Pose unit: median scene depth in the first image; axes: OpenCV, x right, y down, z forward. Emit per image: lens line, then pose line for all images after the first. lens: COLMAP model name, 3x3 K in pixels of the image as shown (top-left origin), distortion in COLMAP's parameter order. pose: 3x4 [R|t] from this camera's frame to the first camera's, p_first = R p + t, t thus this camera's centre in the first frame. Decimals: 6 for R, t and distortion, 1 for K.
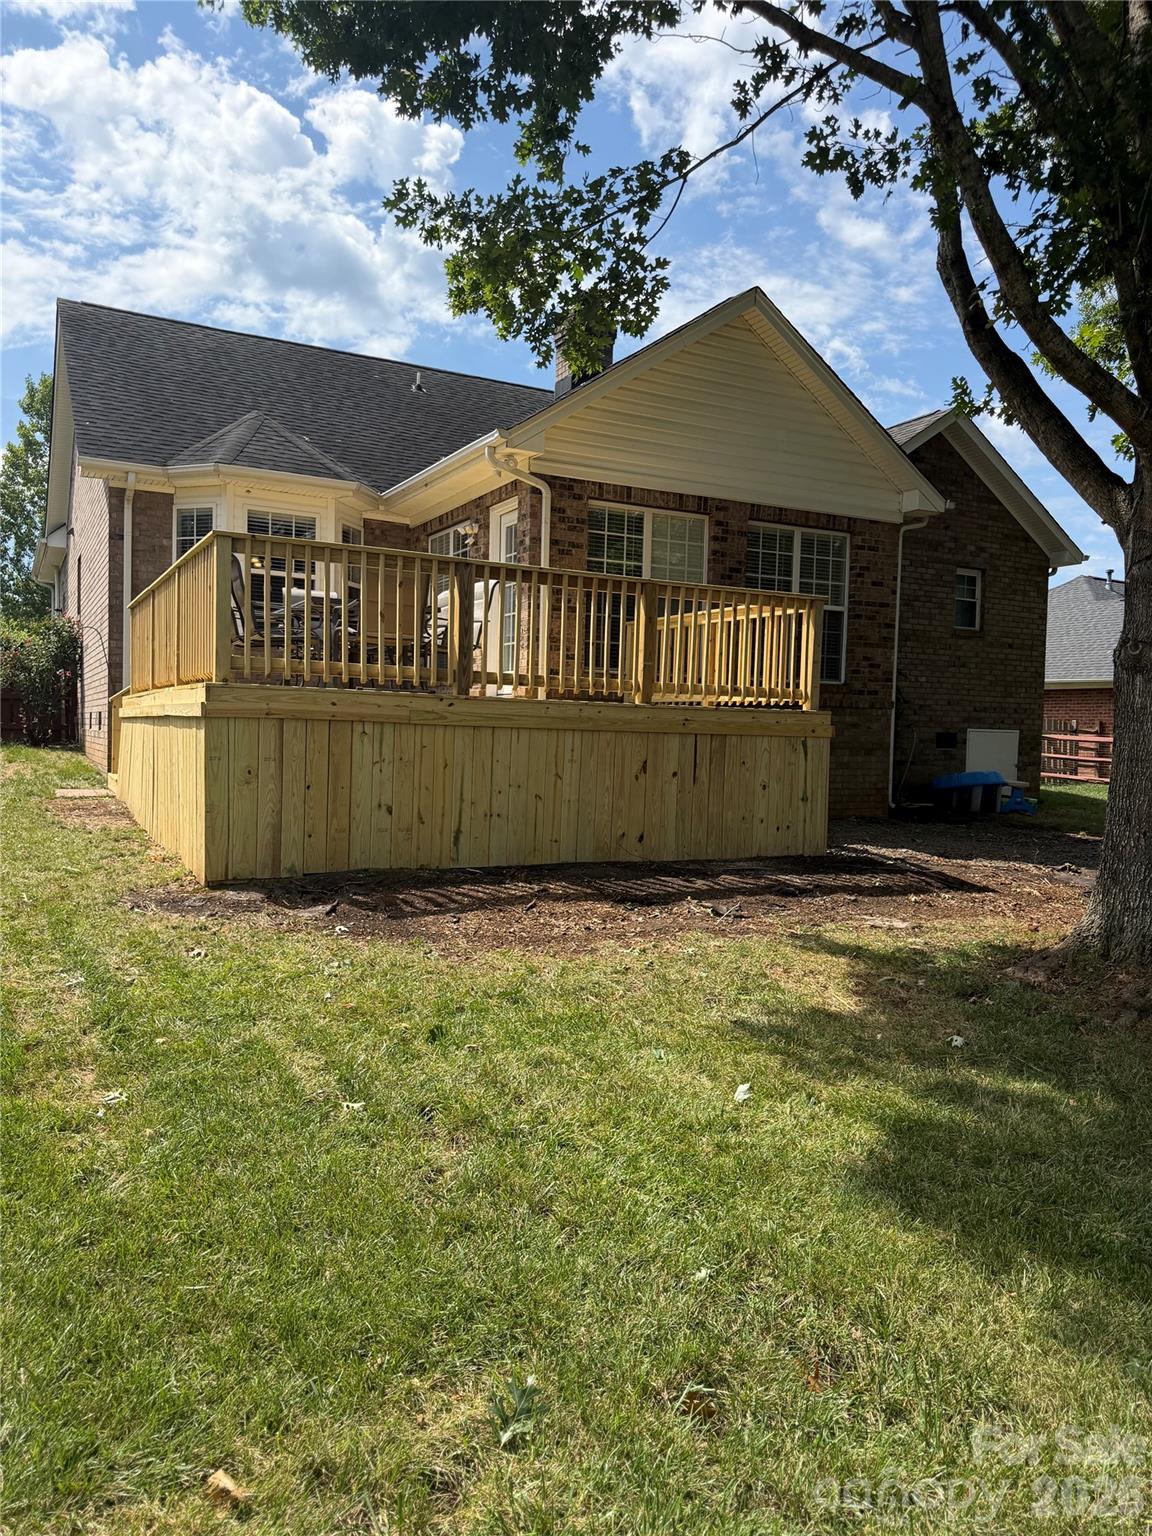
lens RADIAL K [[1077.8, 0, 544.0], [0, 1077.8, 769.5], [0, 0, 1]] dist [-0.012227, -0.011851]
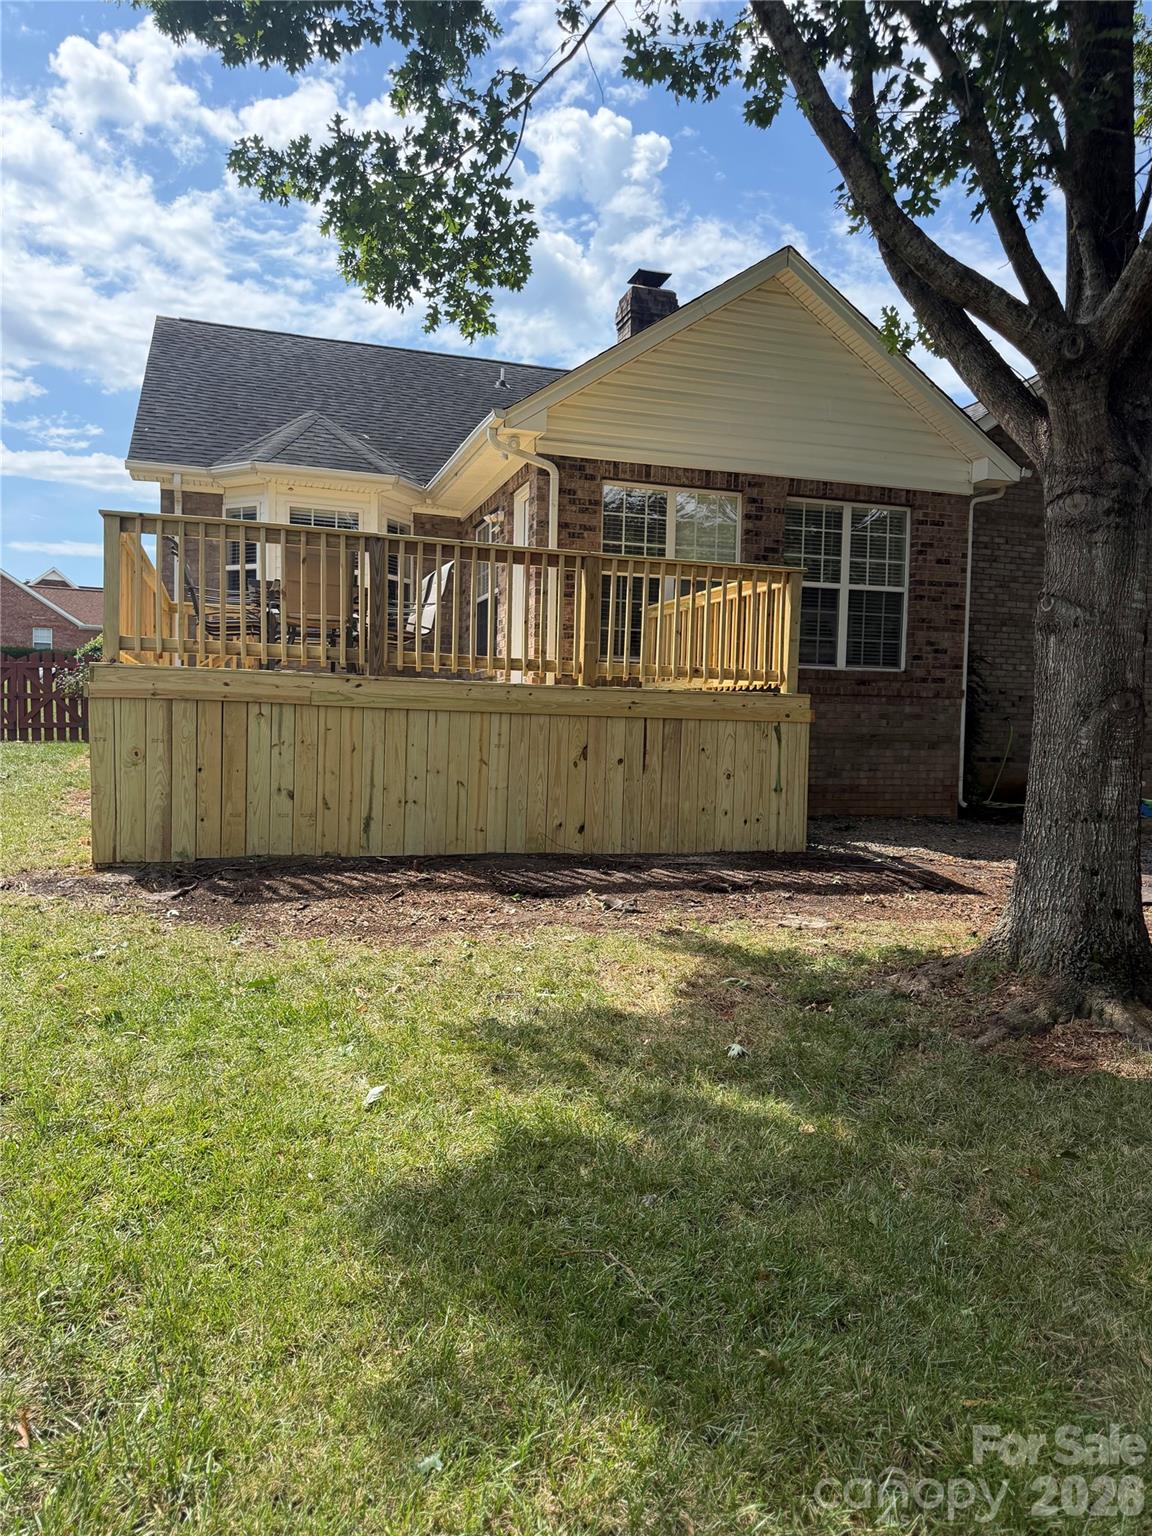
lens RADIAL K [[1077.8, 0, 578.7], [0, 1077.8, 776.7], [0, 0, 1]] dist [-0.012227, -0.011851]
pose [[0.986638, 0.002094, -0.162913, 0.237756], [-0.002335, 0.999996, -0.001291, 0.019222], [0.162909, 0.001654, 0.986640, 0.072448]]
